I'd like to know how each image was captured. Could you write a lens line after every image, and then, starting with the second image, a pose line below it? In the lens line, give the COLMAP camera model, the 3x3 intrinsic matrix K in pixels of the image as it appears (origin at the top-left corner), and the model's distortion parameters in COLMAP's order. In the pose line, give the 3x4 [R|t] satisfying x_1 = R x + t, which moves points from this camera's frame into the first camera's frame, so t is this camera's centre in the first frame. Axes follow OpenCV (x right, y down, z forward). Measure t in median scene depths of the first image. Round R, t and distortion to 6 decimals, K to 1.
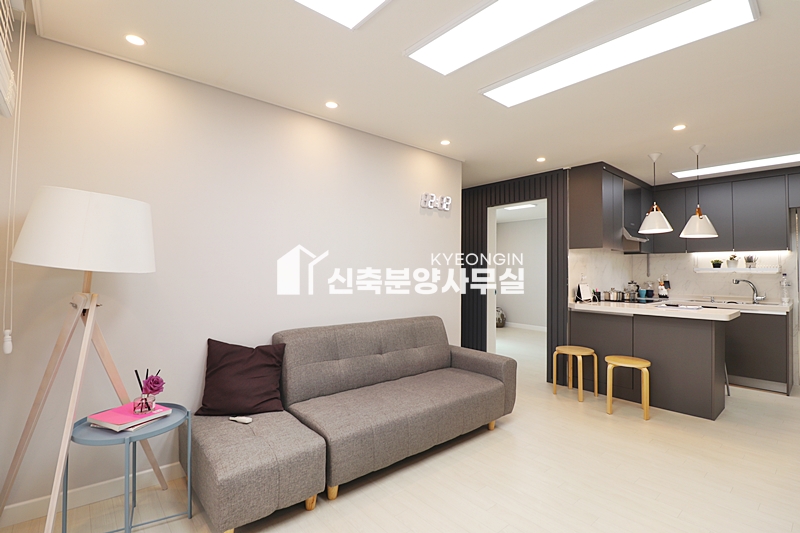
lens RADIAL K [[366.8, 0, 403.7], [0, 366.8, 265.1], [0, 0, 1]] dist [-0.019123, -0.004548]
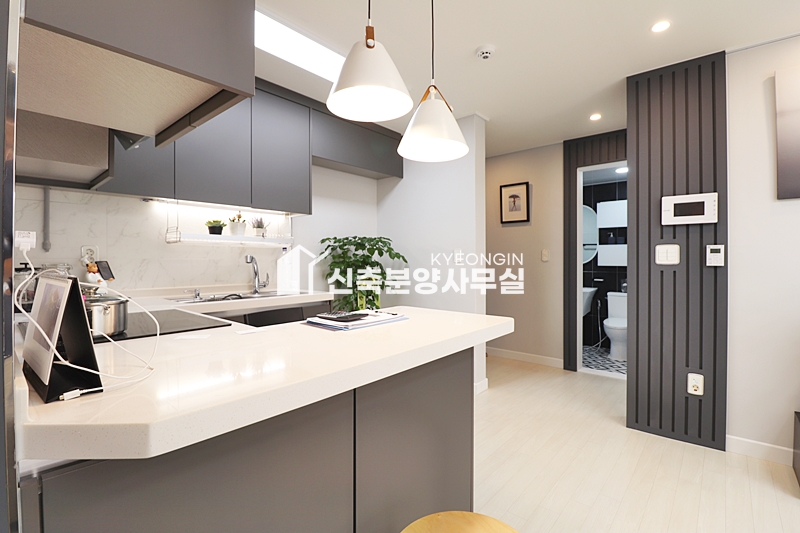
lens RADIAL K [[366.8, 0, 403.6], [0, 366.8, 261.0], [0, 0, 1]] dist [-0.019123, -0.004548]
pose [[-0.152163, -0.008547, 0.988318, 0.330068], [-0.020644, 0.999772, 0.005467, 0.043782], [-0.988140, -0.019571, -0.152305, 0.927286]]
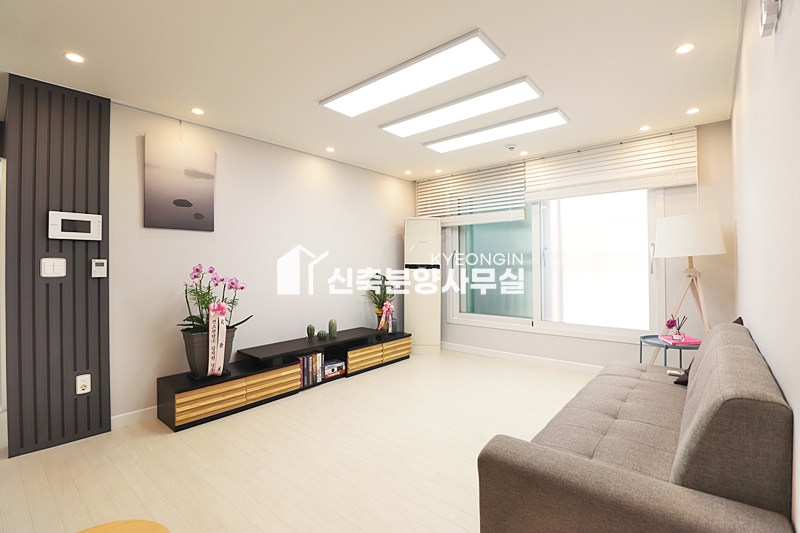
lens RADIAL K [[366.8, 0, 402.7], [0, 366.8, 261.0], [0, 0, 1]] dist [-0.019123, -0.004548]
pose [[-0.986115, 0.000136, -0.166061, 0.374362], [0.005296, 0.999517, -0.030629, 0.038064], [0.165977, -0.031083, -0.985640, 1.108315]]
